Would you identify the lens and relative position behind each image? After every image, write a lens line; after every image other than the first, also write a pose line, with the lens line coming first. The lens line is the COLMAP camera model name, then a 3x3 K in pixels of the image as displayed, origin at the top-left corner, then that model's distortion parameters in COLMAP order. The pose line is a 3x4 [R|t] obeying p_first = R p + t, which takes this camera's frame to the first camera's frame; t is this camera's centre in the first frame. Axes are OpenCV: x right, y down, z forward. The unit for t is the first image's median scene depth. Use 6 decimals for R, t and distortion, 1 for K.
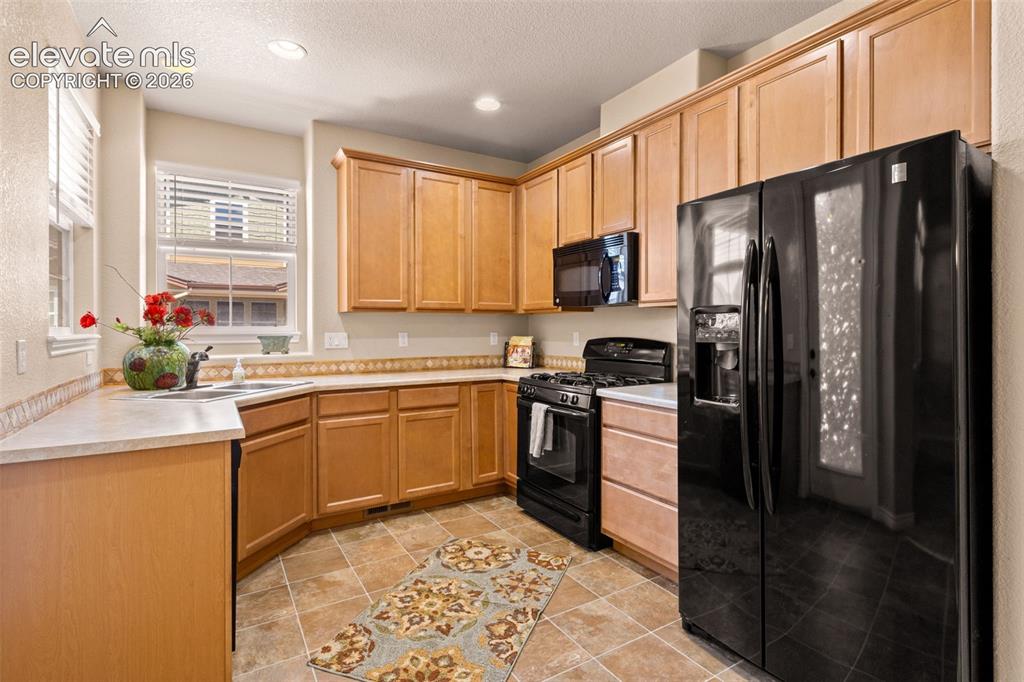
lens RADIAL K [[489.1, 0, 515.4], [0, 489.1, 330.1], [0, 0, 1]] dist [0.001344, 0.000403]
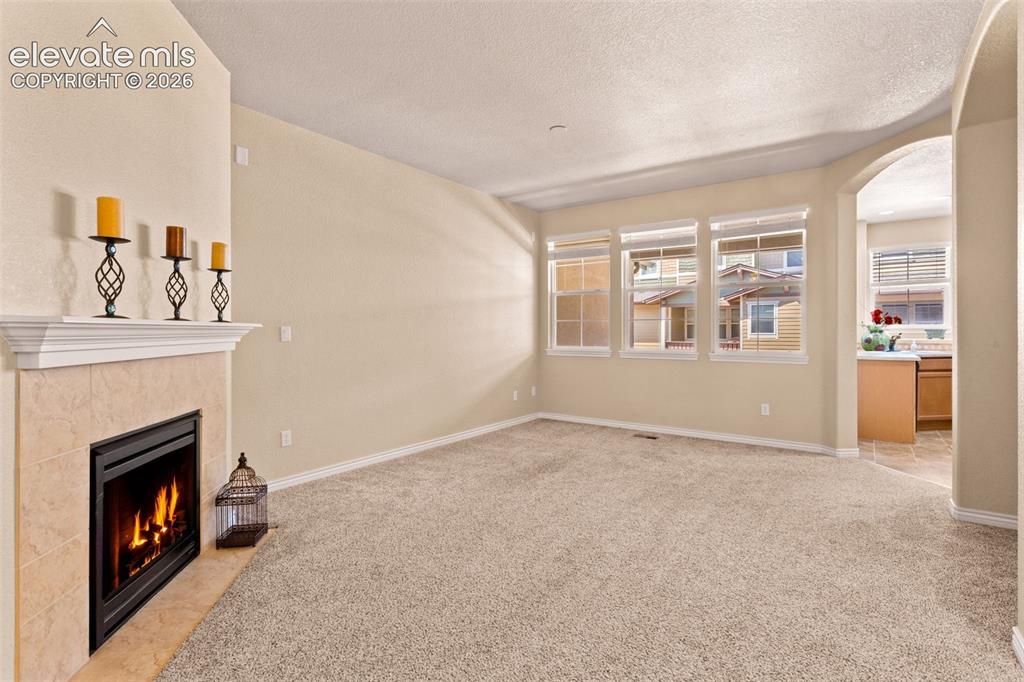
lens RADIAL K [[489.1, 0, 515.4], [0, 489.1, 330.1], [0, 0, 1]] dist [0.001344, 0.000403]
pose [[0.384460, 0.002982, -0.923137, 0.800722], [0.002342, 0.999988, 0.004205, 0.004673], [0.923139, -0.003779, 0.384449, -1.552787]]
